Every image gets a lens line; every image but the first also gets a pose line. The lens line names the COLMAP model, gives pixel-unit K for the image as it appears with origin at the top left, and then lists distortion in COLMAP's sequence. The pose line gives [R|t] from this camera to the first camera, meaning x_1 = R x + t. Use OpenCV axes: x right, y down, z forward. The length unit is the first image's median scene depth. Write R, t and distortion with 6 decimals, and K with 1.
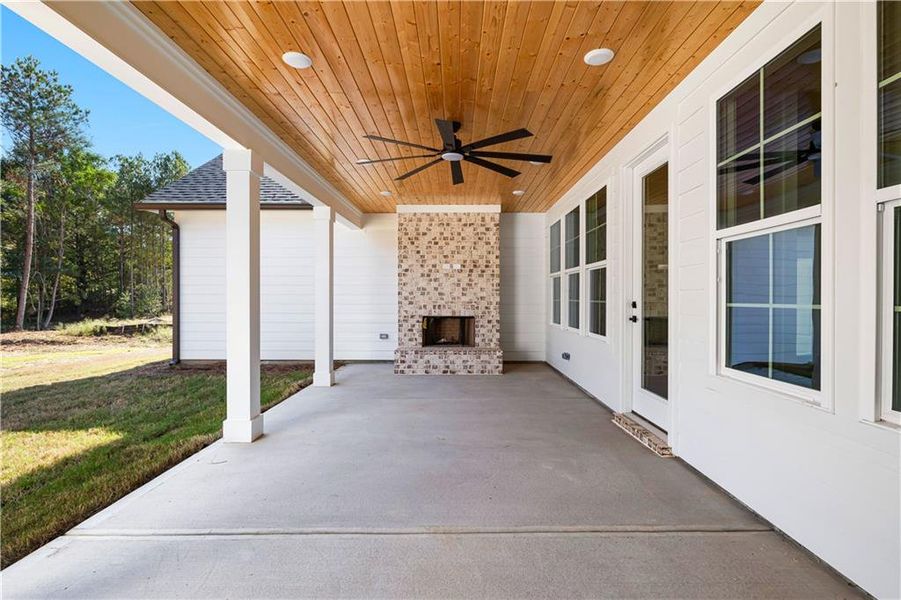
lens RADIAL K [[421.6, 0, 445.0], [0, 421.6, 300.9], [0, 0, 1]] dist [-0.002628, -0.000112]
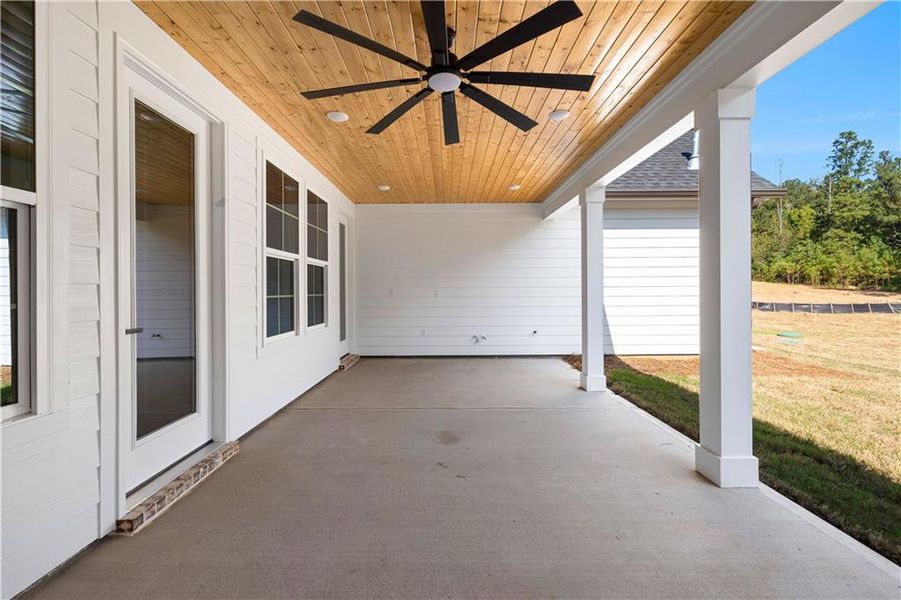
lens RADIAL K [[421.6, 0, 451.5], [0, 421.6, 295.9], [0, 0, 1]] dist [-0.002628, -0.000112]
pose [[-0.999995, 0.003058, -0.000967, 0.003071], [0.003048, 0.999942, 0.010297, -0.001980], [0.000998, 0.010294, -0.999947, 0.924242]]
